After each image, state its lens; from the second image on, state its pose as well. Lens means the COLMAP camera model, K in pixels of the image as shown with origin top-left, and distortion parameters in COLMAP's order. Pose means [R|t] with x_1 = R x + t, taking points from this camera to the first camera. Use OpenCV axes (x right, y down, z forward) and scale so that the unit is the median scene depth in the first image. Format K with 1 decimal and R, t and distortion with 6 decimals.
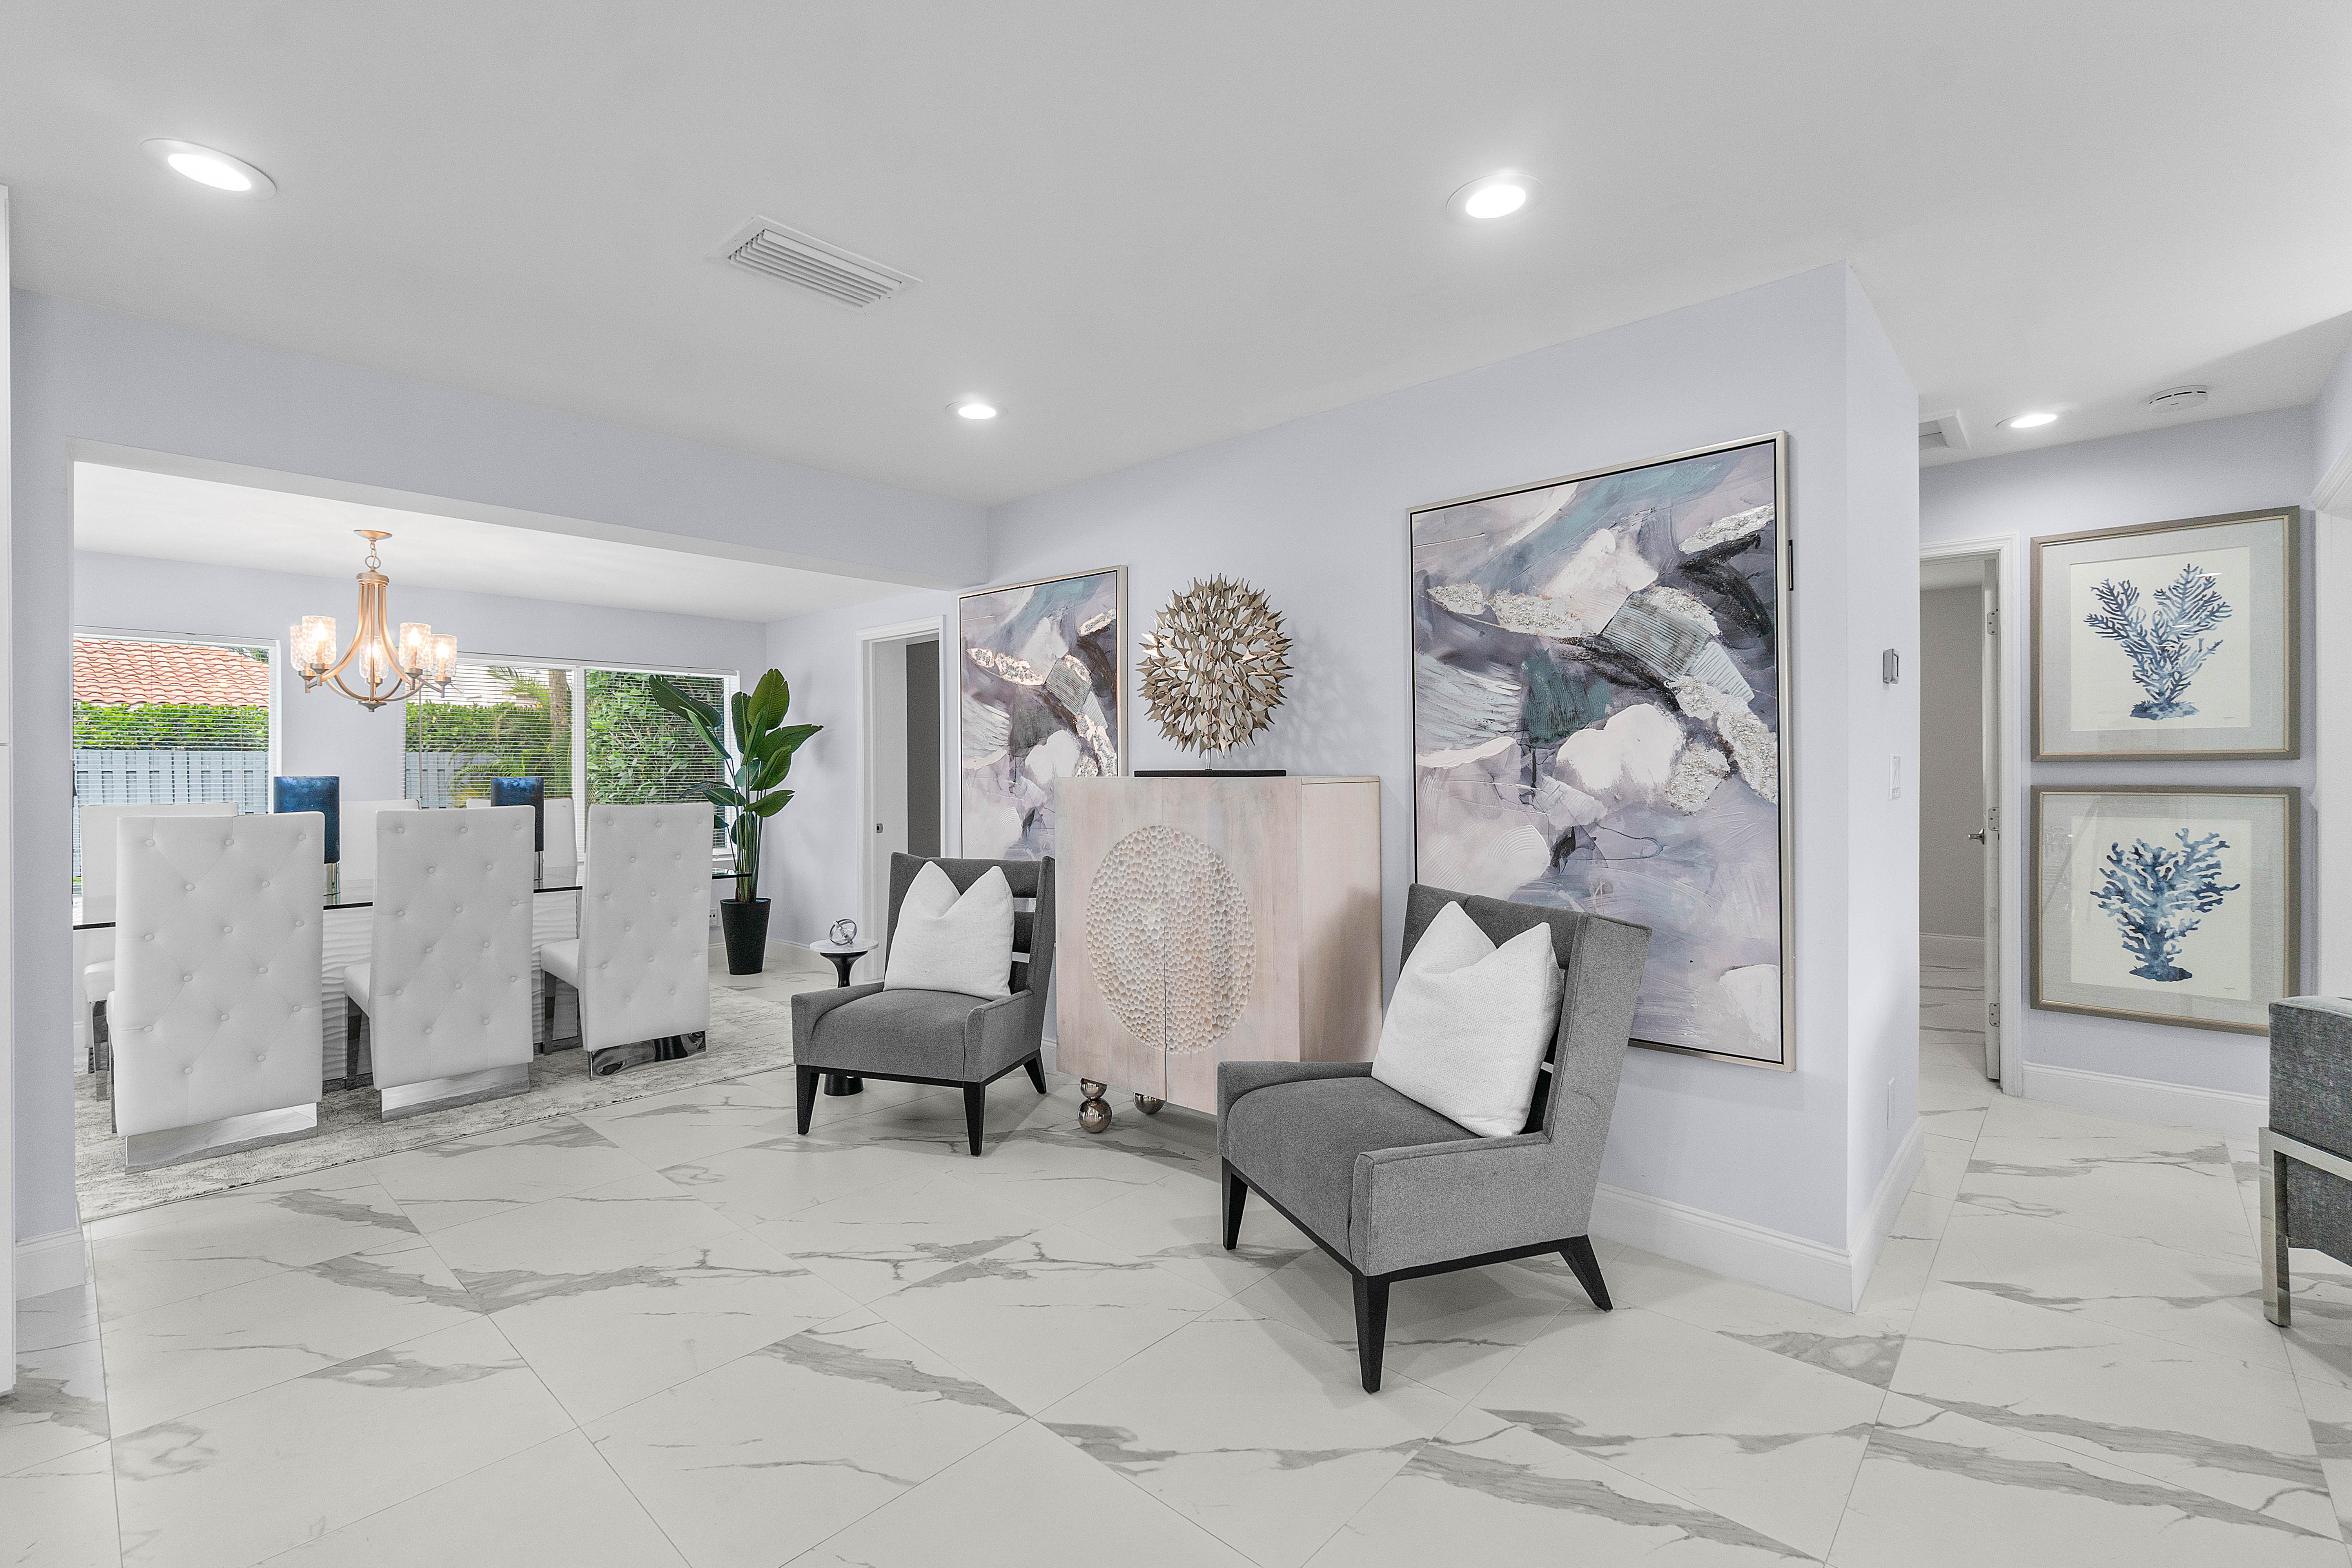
lens RADIAL K [[1031.4, 0, 1159.9], [0, 1031.4, 772.8], [0, 0, 1]] dist [-0.003872, -0.000116]
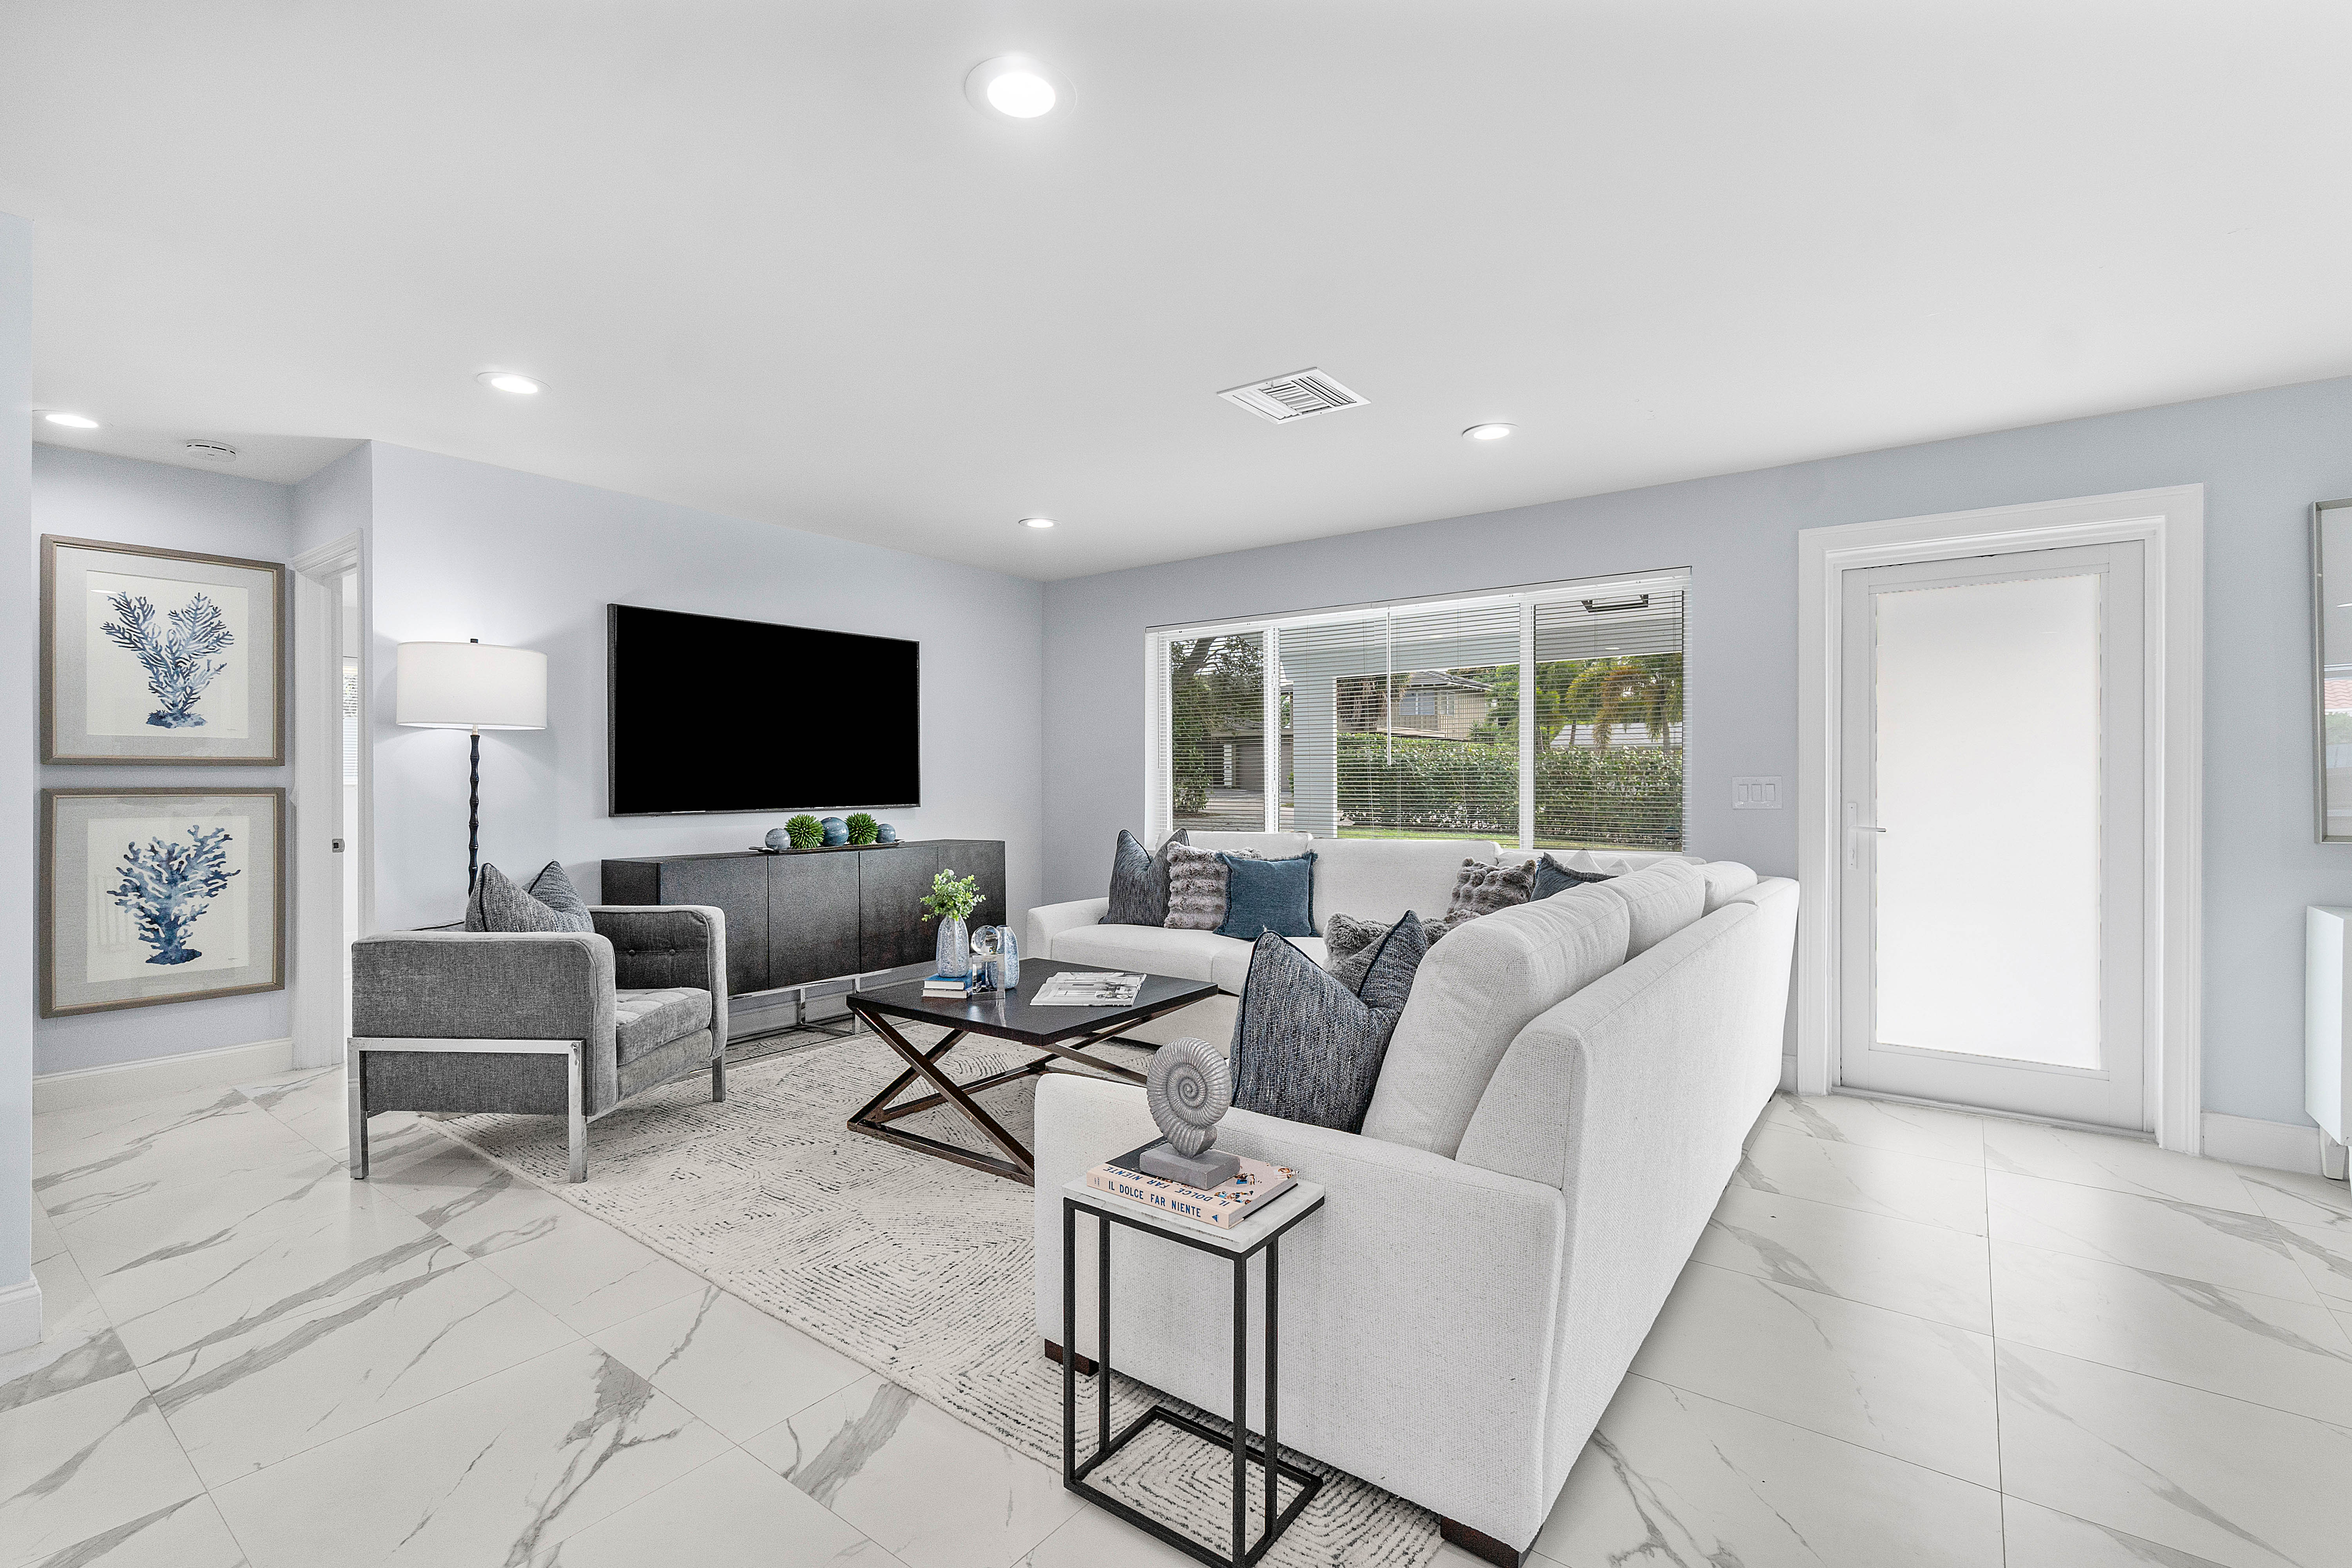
lens RADIAL K [[1032.9, 0, 1165.8], [0, 1032.9, 780.4], [0, 0, 1]] dist [-0.003063, -0.000446]
pose [[-0.097743, 0.004047, 0.995203, -0.268432], [0.003603, 0.999987, -0.003712, 0.014318], [-0.995205, 0.003222, -0.097756, 0.050148]]
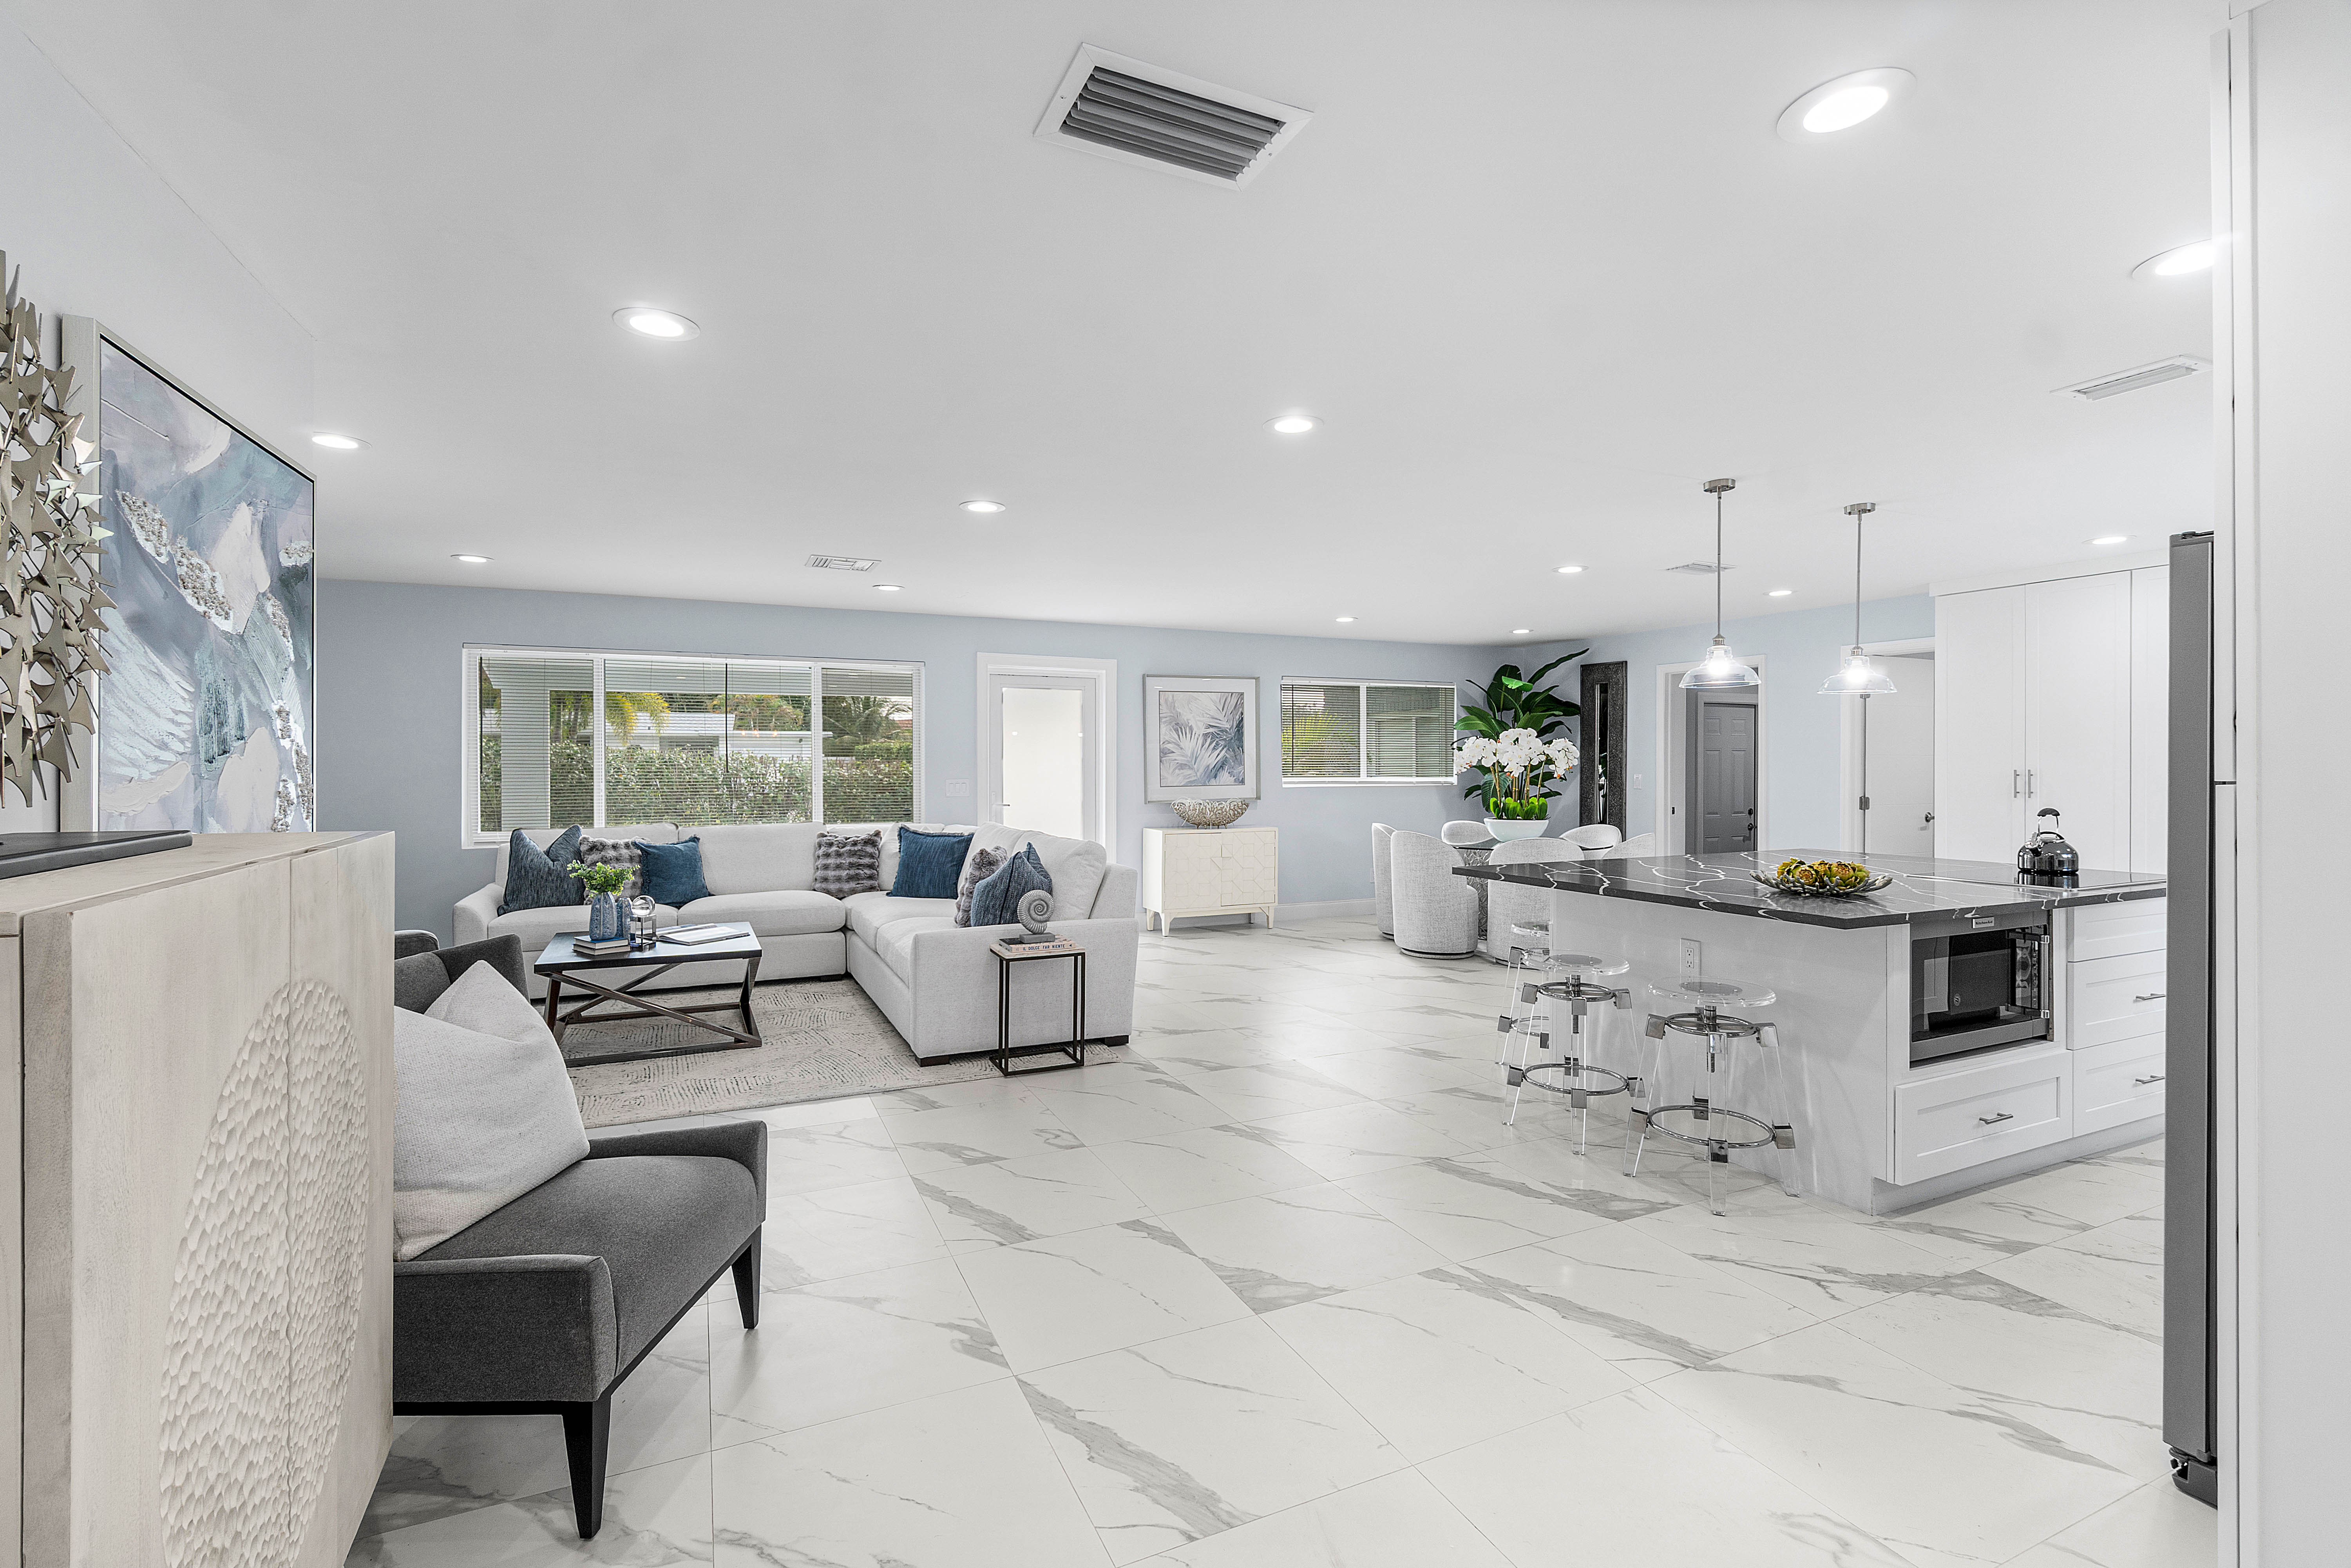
lens RADIAL K [[1037.7, 0, 1154.9], [0, 1037.7, 764.3], [0, 0, 1]] dist [-0.001799, -0.000088]
pose [[-0.918062, 0.004756, 0.396408, -0.450420], [0.005635, 0.999984, 0.001053, -0.027436], [-0.396397, 0.003200, -0.918074, 1.237669]]
